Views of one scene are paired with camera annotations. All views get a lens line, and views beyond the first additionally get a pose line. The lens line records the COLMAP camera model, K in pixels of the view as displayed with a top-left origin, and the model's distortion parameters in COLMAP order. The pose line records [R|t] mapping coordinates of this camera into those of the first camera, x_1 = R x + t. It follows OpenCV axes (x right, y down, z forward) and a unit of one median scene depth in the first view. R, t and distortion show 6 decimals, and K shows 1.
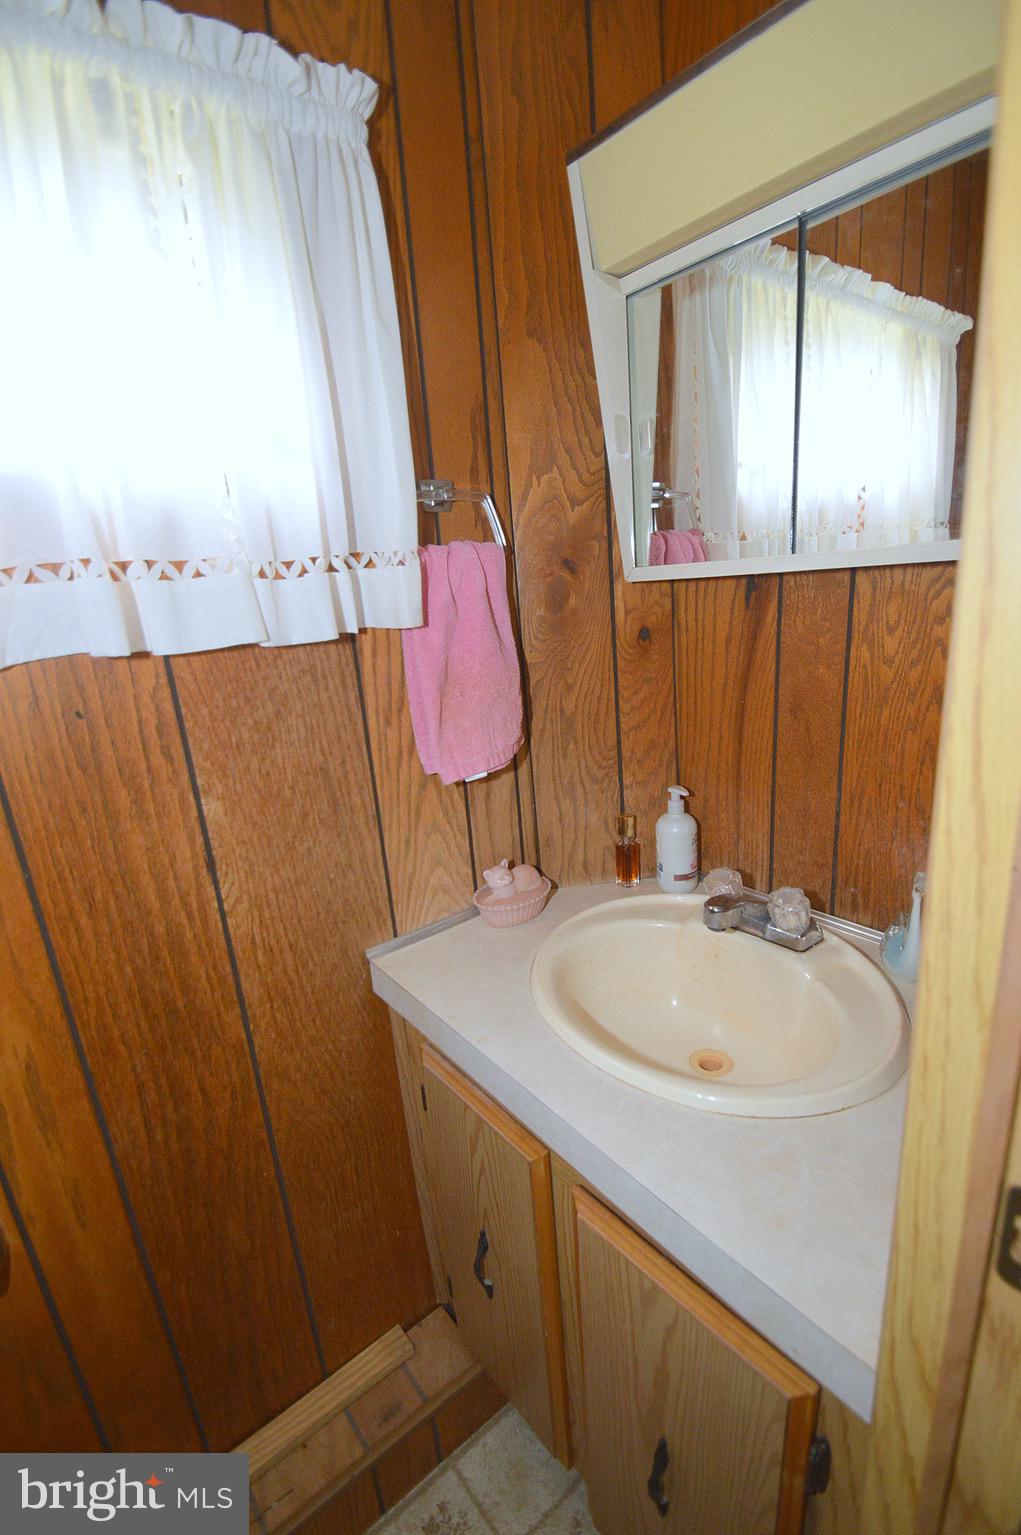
lens RADIAL K [[678.1, 0, 529.5], [0, 678.1, 782.2], [0, 0, 1]] dist [0.021141, -0.021396]
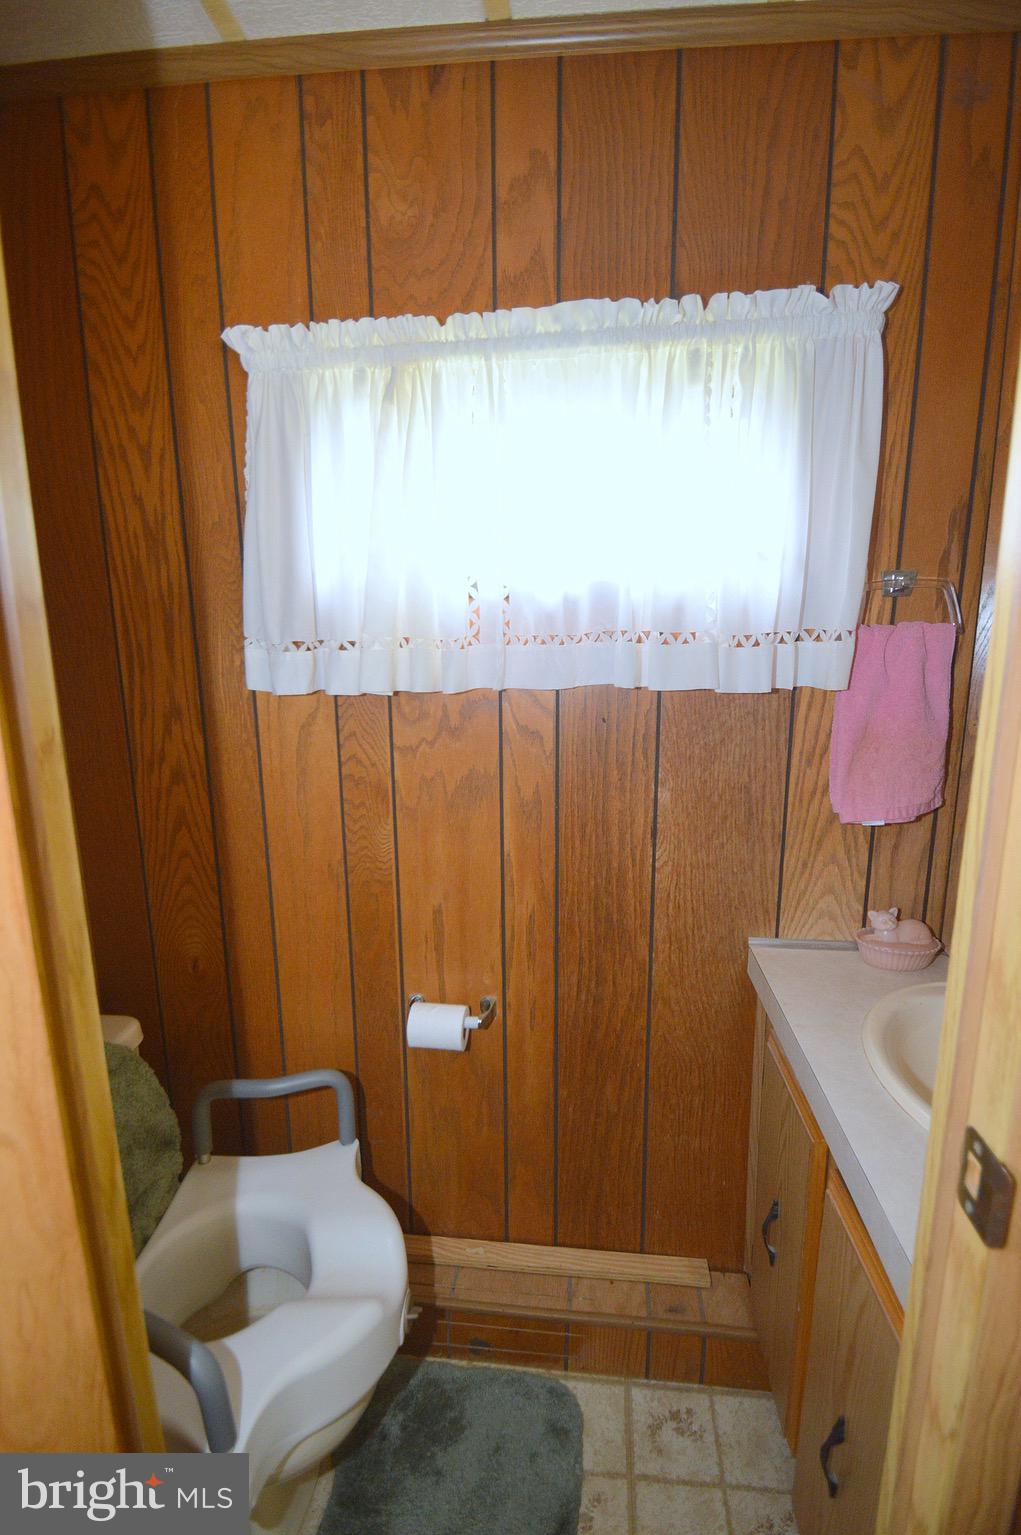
lens RADIAL K [[678.1, 0, 529.5], [0, 678.1, 782.2], [0, 0, 1]] dist [0.021141, -0.021396]
pose [[0.703914, 0.202814, -0.680714, 0.301595], [-0.243331, 0.969232, 0.037152, 0.024723], [0.667304, 0.139487, 0.731607, -0.252657]]
